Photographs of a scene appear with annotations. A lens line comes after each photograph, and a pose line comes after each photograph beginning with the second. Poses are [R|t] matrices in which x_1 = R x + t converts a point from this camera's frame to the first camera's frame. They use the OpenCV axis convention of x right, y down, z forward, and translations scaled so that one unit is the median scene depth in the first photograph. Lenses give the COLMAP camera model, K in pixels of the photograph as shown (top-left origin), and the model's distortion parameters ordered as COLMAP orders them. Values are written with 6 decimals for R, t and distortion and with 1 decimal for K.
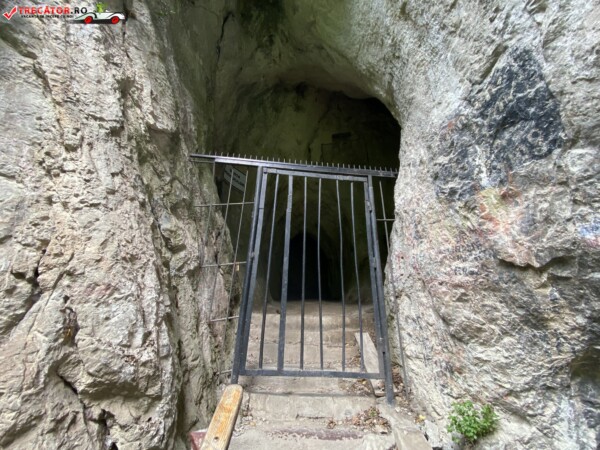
lens RADIAL K [[239.8, 0, 298.3], [0, 239.8, 227.0], [0, 0, 1]] dist [0.009504, -0.002448]
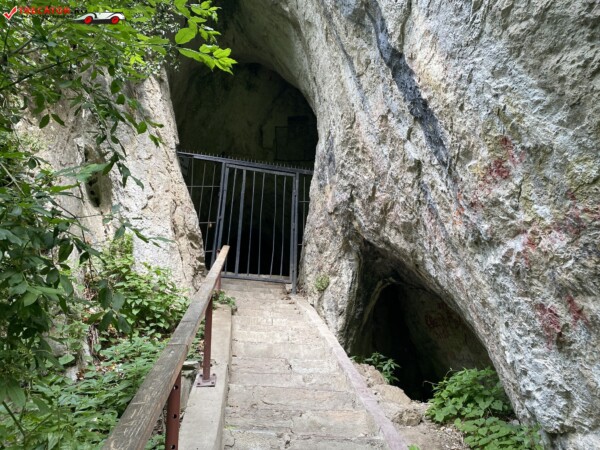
lens RADIAL K [[452.9, 0, 302.7], [0, 452.9, 227.7], [0, 0, 1]] dist [-0.010461, 0.027458]
pose [[0.990167, 0.038625, 0.134454, -0.036776], [-0.033763, 0.998697, -0.038257, 0.236244], [-0.135756, 0.033341, 0.990181, -1.794405]]
